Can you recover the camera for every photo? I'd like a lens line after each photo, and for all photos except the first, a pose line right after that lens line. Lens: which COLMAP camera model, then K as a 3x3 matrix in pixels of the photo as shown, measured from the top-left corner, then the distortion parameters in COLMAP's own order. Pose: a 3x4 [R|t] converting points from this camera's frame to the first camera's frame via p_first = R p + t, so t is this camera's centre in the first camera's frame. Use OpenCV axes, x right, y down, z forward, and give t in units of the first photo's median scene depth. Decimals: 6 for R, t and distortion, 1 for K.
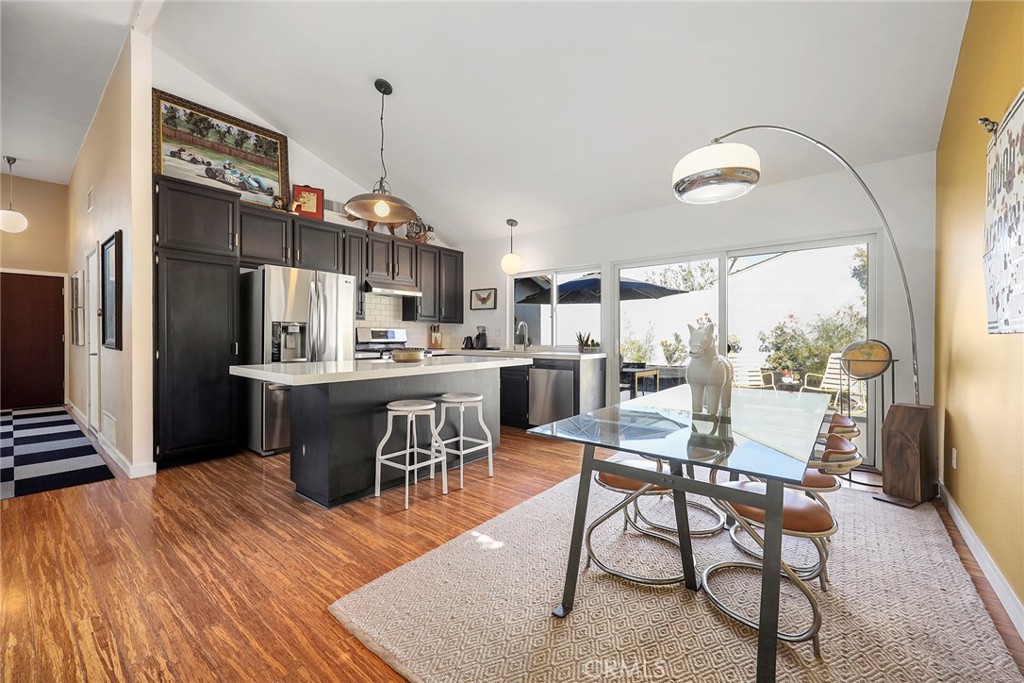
lens RADIAL K [[412.5, 0, 511.0], [0, 412.5, 339.5], [0, 0, 1]] dist [0.000471, 0.000310]
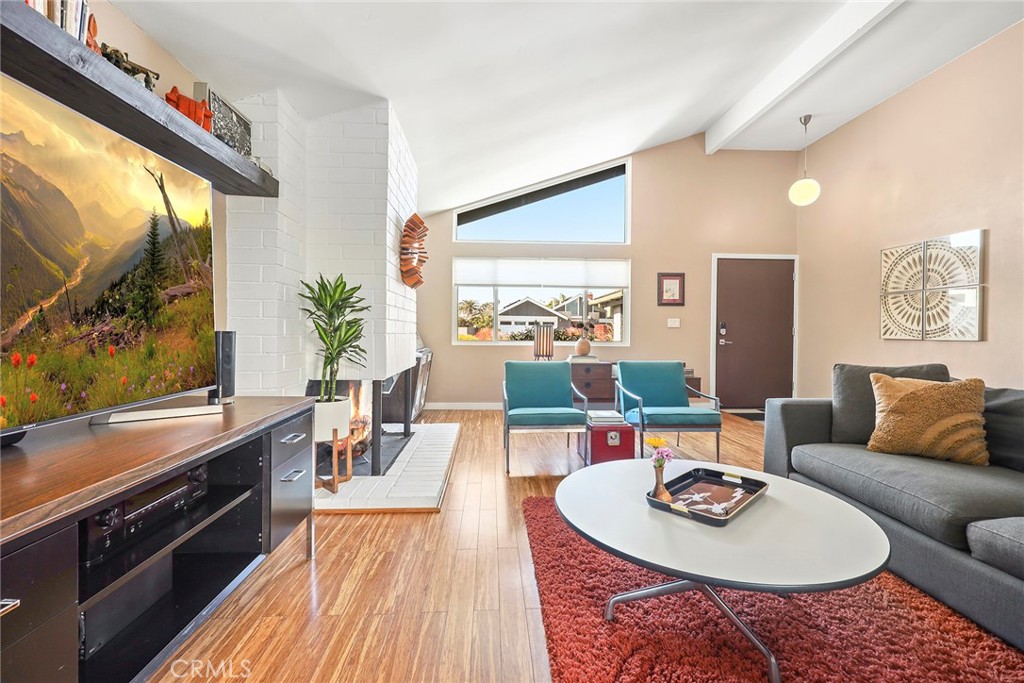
lens RADIAL K [[440.3, 0, 509.3], [0, 440.3, 336.5], [0, 0, 1]] dist [0.001234, 0.000371]
pose [[0.666449, 0.011864, -0.745456, -1.137768], [-0.011539, 0.999918, 0.005598, 0.014344], [0.745461, 0.004871, 0.666531, -0.061076]]
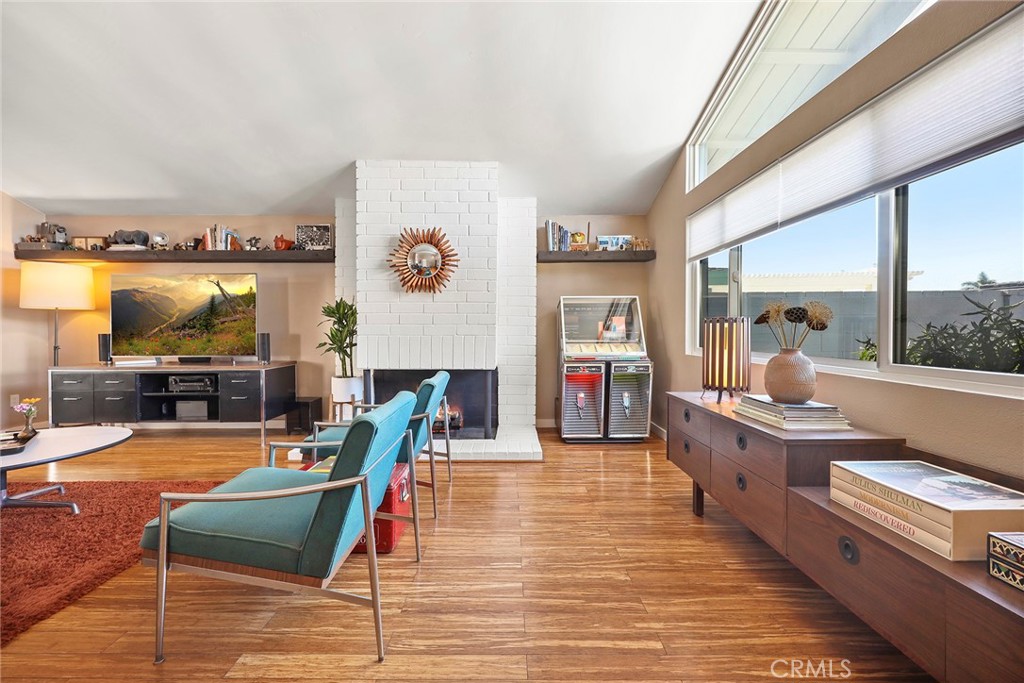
lens RADIAL K [[413.0, 0, 511.1], [0, 413.0, 337.1], [0, 0, 1]] dist [-0.000473, -0.000135]
pose [[-0.770372, 0.007410, -0.637551, -1.449606], [-0.005602, 0.999815, 0.018390, 0.003287], [0.637570, 0.017739, -0.770188, 1.036333]]
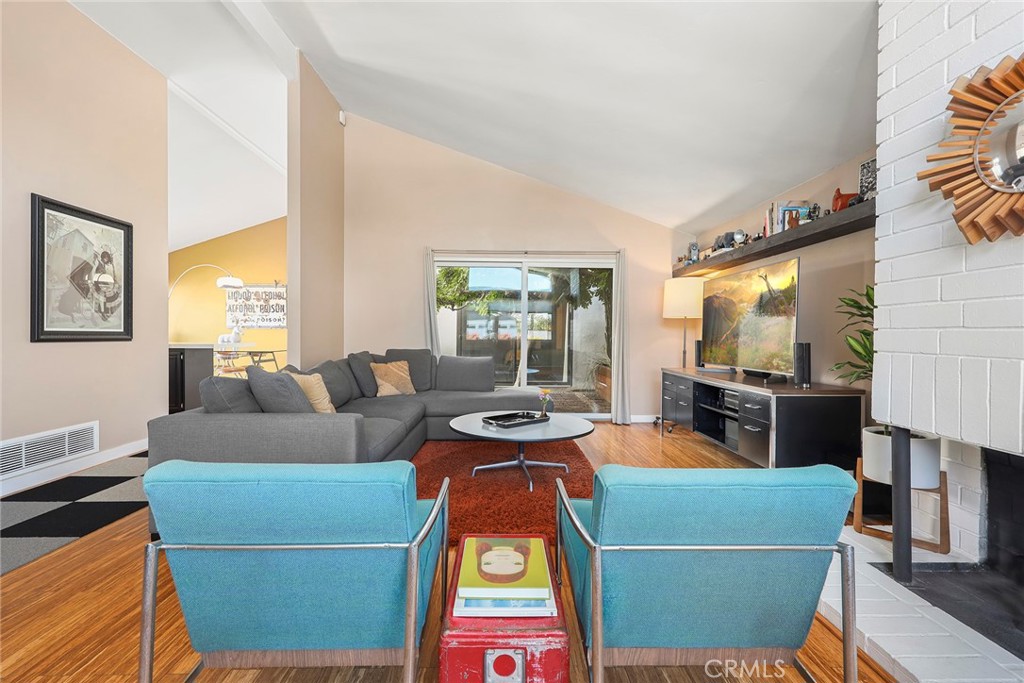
lens RADIAL K [[451.7, 0, 509.0], [0, 451.7, 335.2], [0, 0, 1]] dist [0.000819, 0.000130]
pose [[-0.647673, -0.009877, 0.761855, -1.830905], [-0.004006, 0.999946, 0.009557, -0.001575], [-0.761908, 0.003138, -0.647678, 0.769302]]
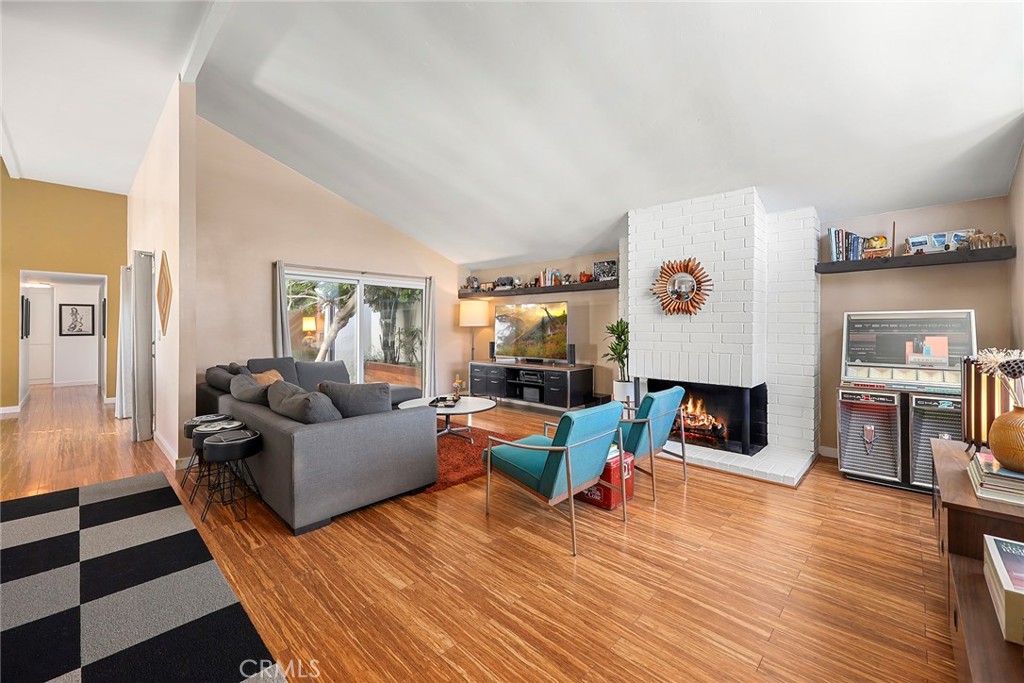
lens RADIAL K [[416.3, 0, 510.6], [0, 416.3, 328.3], [0, 0, 1]] dist [-0.000091, 0.000009]
pose [[-0.997013, -0.002437, 0.077200, -1.521318], [-0.001691, 0.999951, 0.009730, -0.044697], [-0.077219, 0.009570, -0.996968, 1.262683]]
